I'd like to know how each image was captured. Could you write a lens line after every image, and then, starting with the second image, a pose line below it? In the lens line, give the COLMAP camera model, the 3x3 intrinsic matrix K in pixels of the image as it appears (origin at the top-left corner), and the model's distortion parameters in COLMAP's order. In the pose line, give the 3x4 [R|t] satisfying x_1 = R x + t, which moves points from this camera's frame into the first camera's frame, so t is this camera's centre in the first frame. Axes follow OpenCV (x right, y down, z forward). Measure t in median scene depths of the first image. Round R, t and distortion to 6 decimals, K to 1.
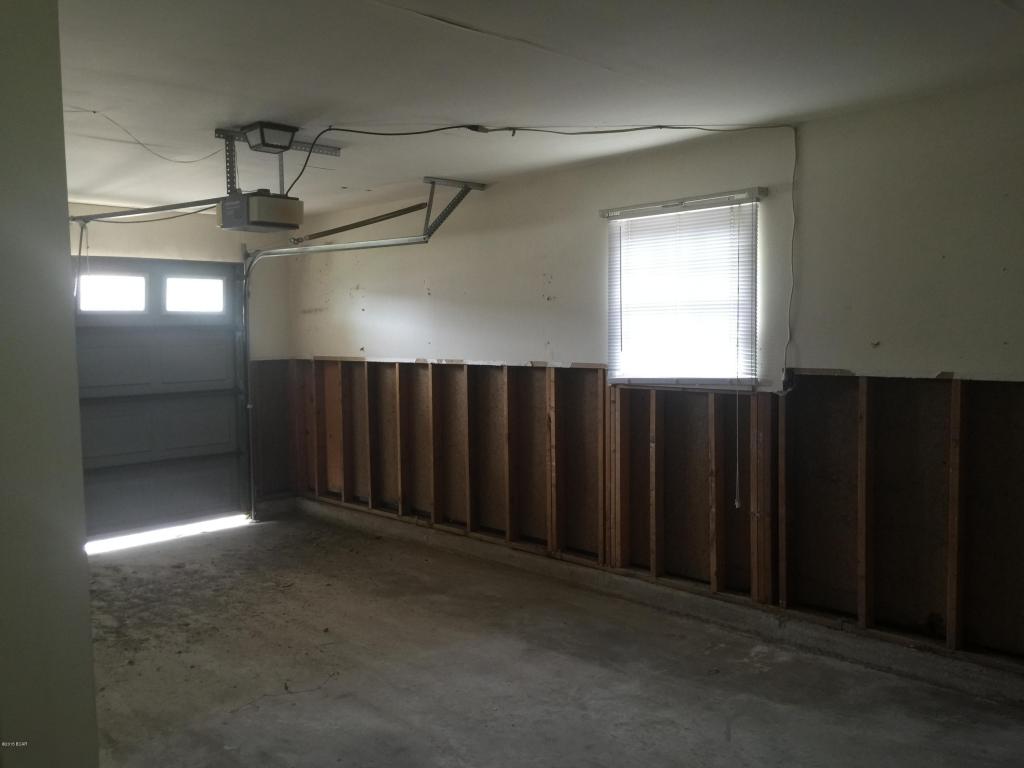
lens RADIAL K [[874.4, 0, 509.1], [0, 874.4, 384.4], [0, 0, 1]] dist [0.064090, -0.025077]
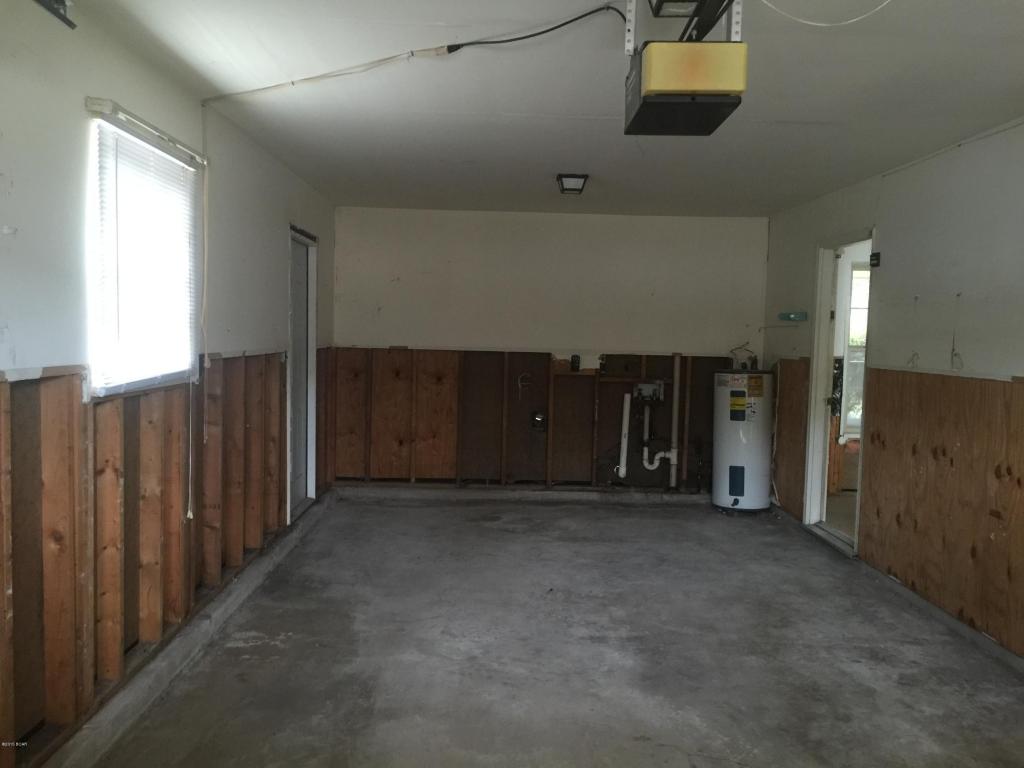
lens RADIAL K [[874.4, 0, 508.4], [0, 874.4, 383.4], [0, 0, 1]] dist [0.064090, -0.025077]
pose [[-0.732871, -0.041548, 0.679097, -0.606615], [0.035385, 0.994455, 0.099028, -0.073542], [-0.679446, 0.096605, -0.727338, 1.542852]]
